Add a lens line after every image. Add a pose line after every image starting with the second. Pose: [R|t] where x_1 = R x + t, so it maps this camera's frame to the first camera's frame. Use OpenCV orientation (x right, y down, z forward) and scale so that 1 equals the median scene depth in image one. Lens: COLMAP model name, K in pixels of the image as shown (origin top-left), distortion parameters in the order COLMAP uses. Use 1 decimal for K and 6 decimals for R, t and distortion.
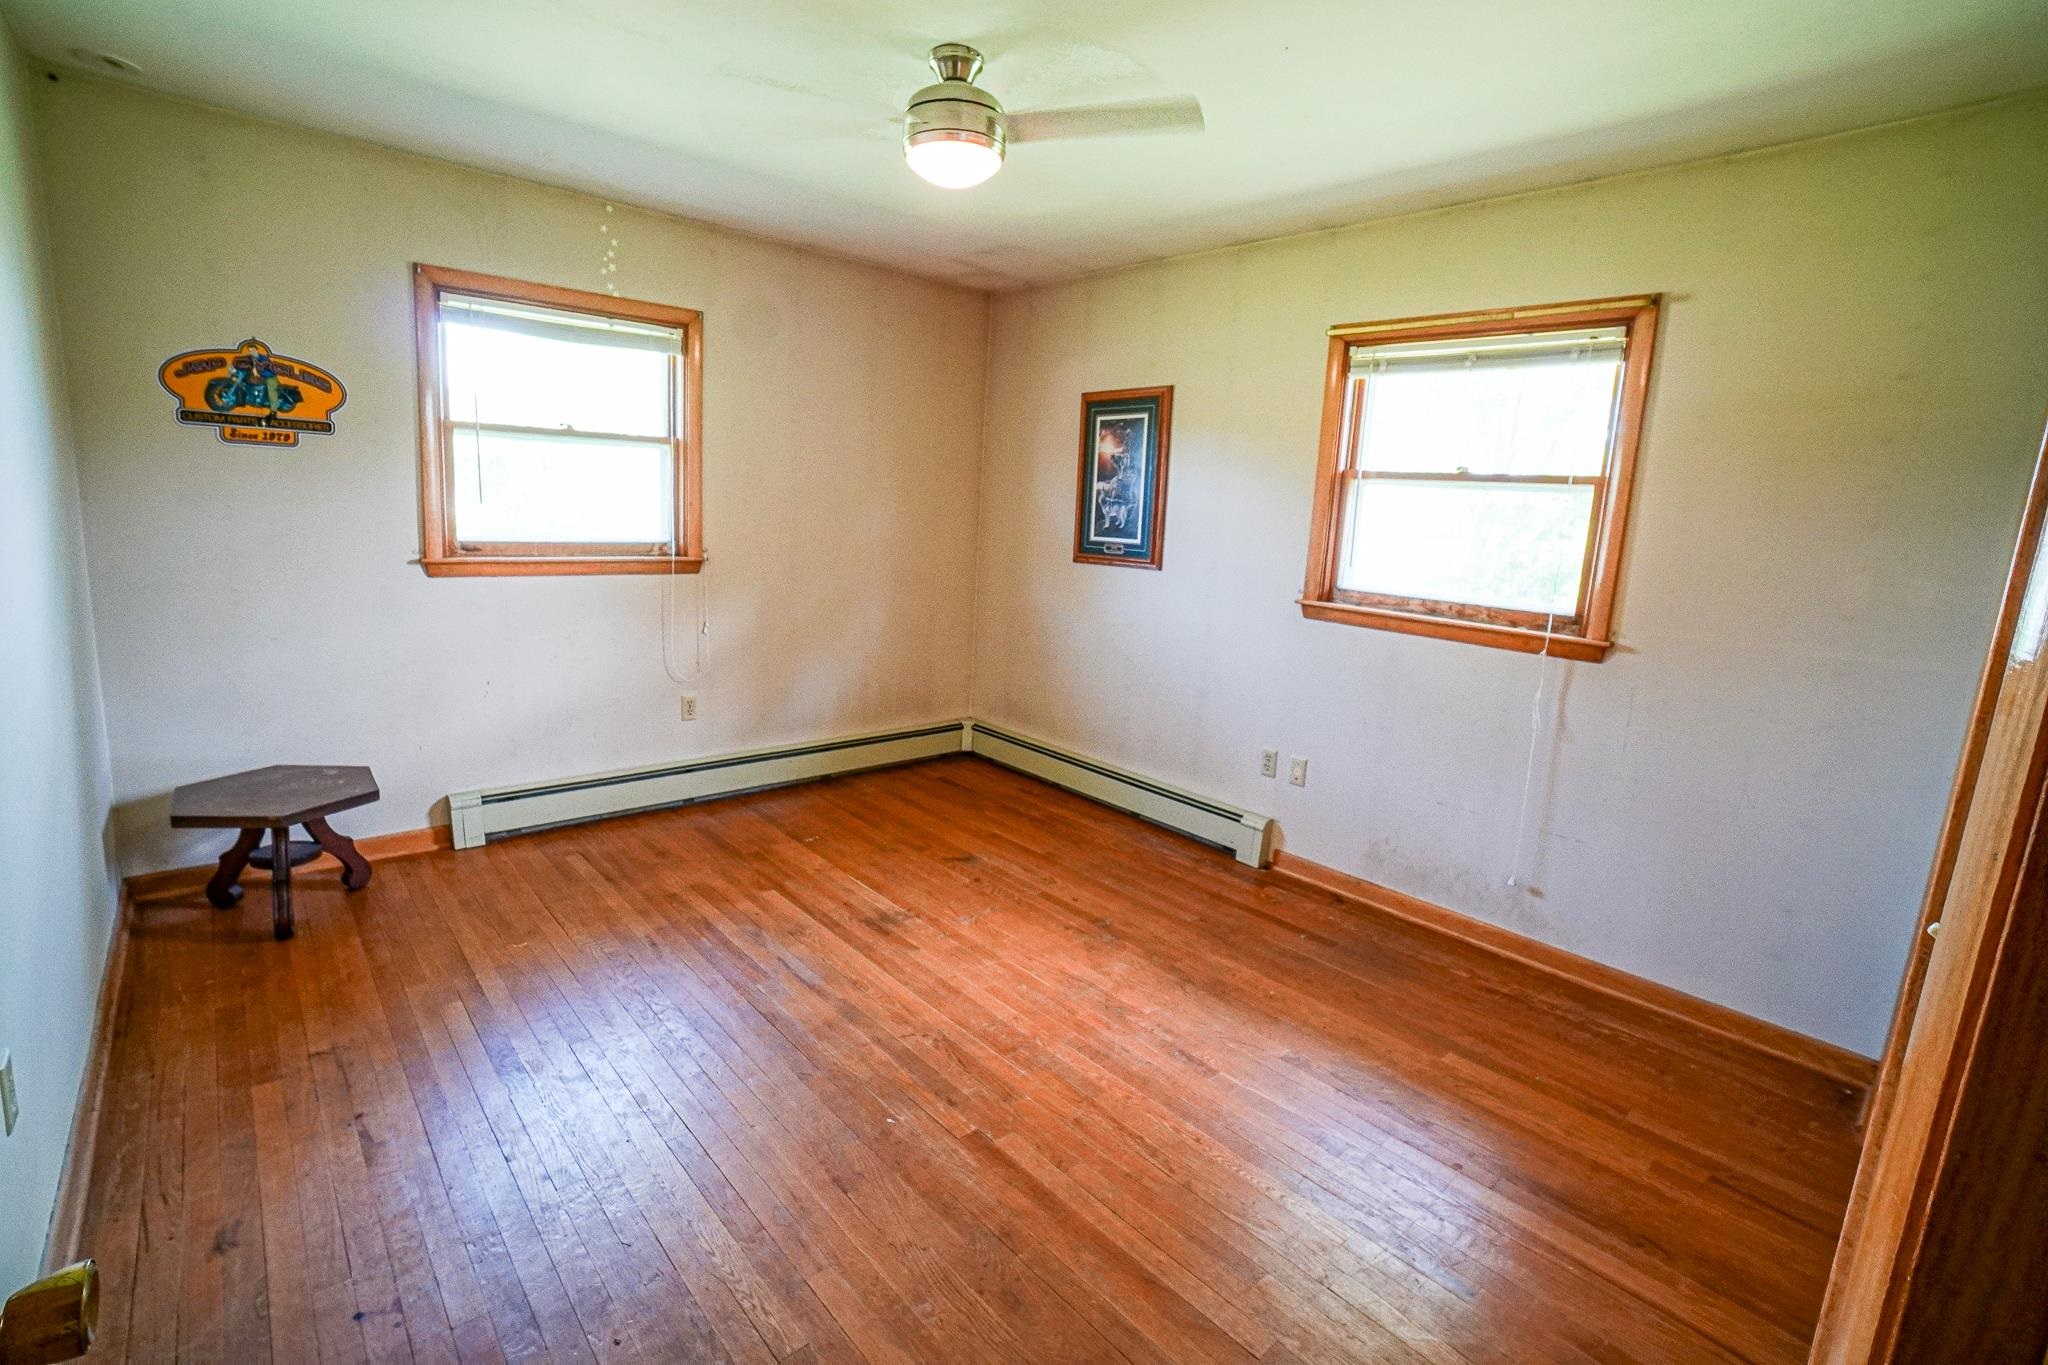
lens RADIAL K [[911.7, 0, 1003.7], [0, 911.7, 664.5], [0, 0, 1]] dist [-0.066628, 0.025513]
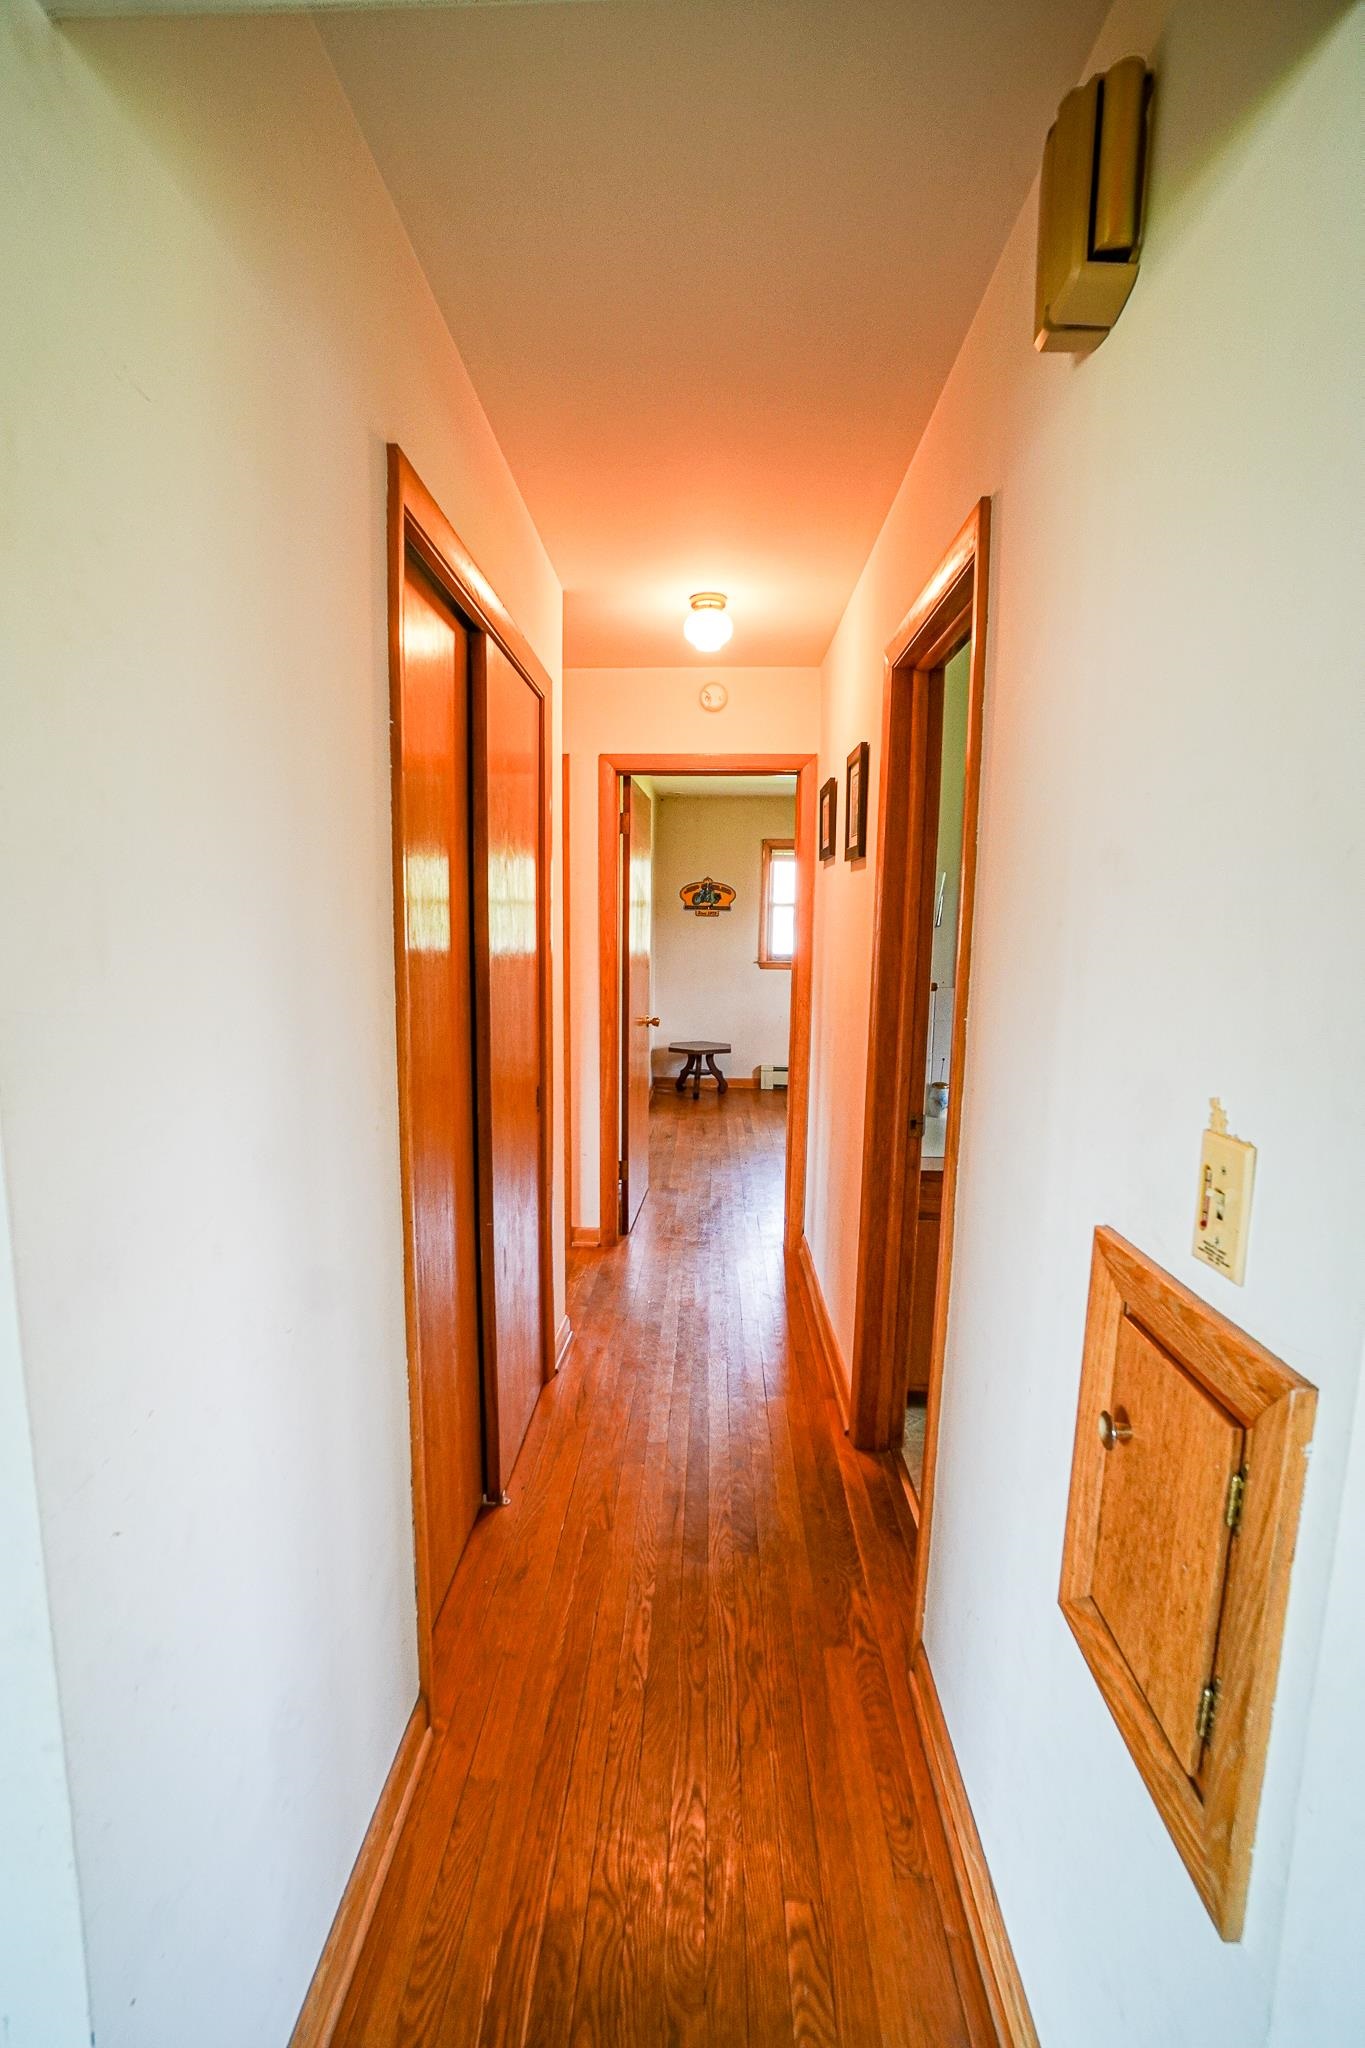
lens RADIAL K [[897.2, 0, 664.6], [0, 897.2, 1048.4], [0, 0, 1]] dist [-0.068020, 0.023795]
pose [[0.714751, 0.050061, -0.697585, 0.939152], [-0.093775, 0.995288, -0.024657, 0.217368], [0.693063, 0.083040, 0.716078, -0.960613]]
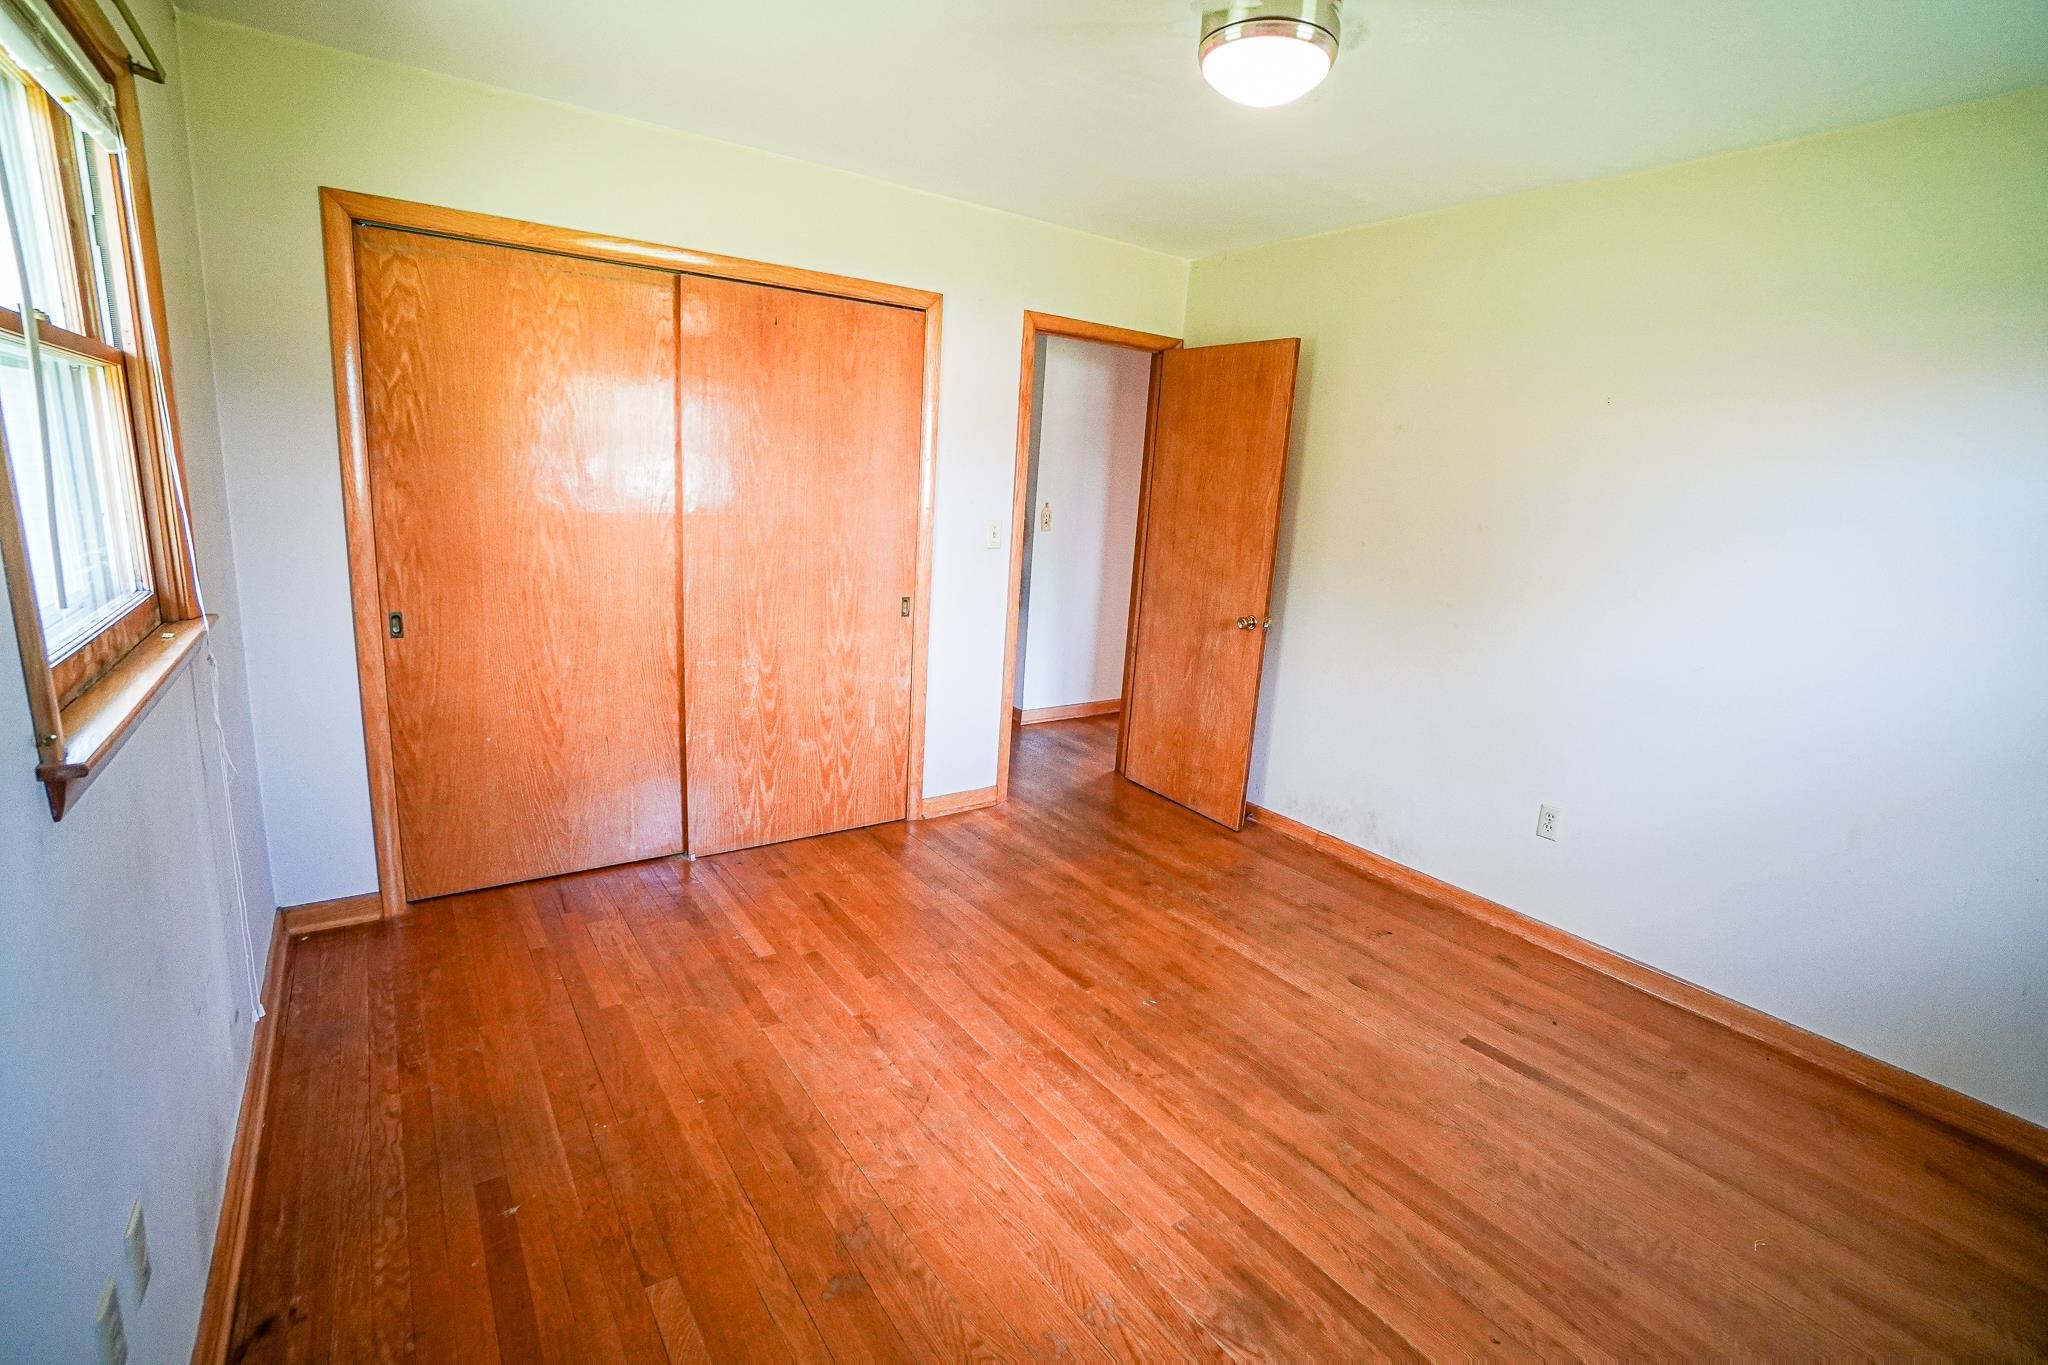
lens RADIAL K [[911.7, 0, 1003.7], [0, 911.7, 664.5], [0, 0, 1]] dist [-0.066628, 0.025513]
pose [[-0.986768, -0.132135, 0.093964, 0.018234], [-0.087533, 0.921962, 0.377258, -0.275795], [-0.136480, 0.364041, -0.921329, 1.453158]]
